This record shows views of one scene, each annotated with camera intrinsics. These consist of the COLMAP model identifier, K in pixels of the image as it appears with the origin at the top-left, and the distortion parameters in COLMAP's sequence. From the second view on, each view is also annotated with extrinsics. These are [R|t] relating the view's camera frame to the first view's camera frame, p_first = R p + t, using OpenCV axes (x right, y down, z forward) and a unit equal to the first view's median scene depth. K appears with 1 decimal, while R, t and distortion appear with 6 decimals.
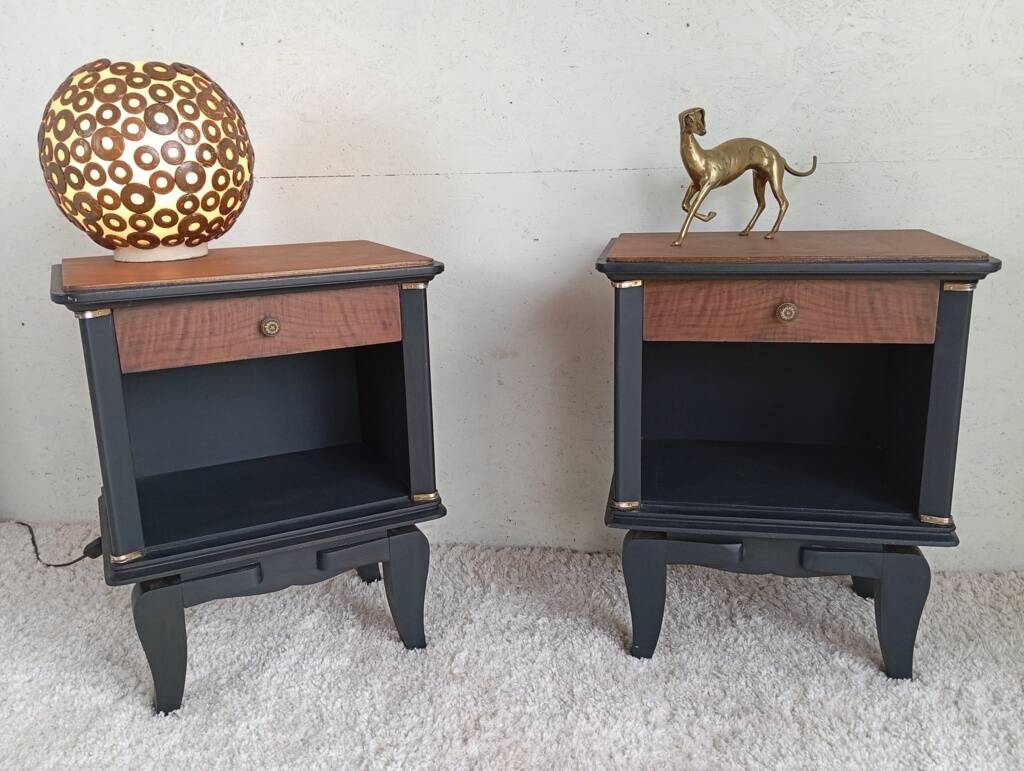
lens RADIAL K [[890.9, 0, 502.3], [0, 890.9, 379.7], [0, 0, 1]] dist [0.056119, -0.070630]
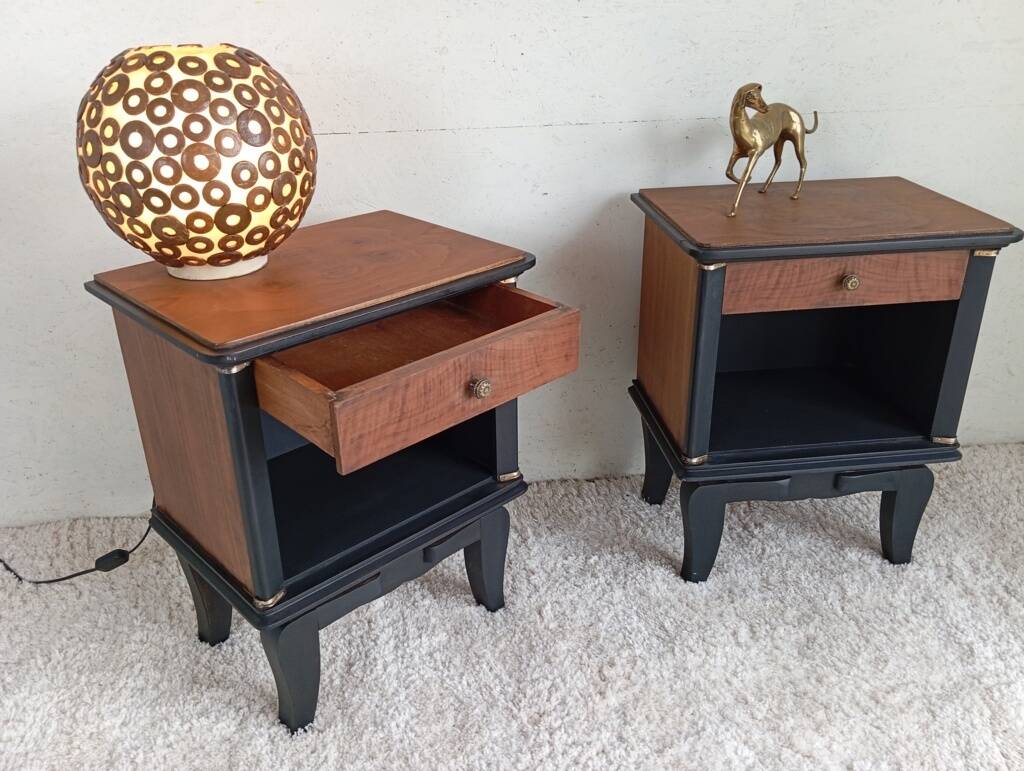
lens RADIAL K [[890.9, 0, 502.3], [0, 890.9, 379.7], [0, 0, 1]] dist [0.056119, -0.070630]
pose [[0.951298, -0.120993, 0.283537, -0.416602], [0.067581, 0.979237, 0.191124, -0.194674], [-0.300774, -0.162654, 0.939723, 0.057646]]
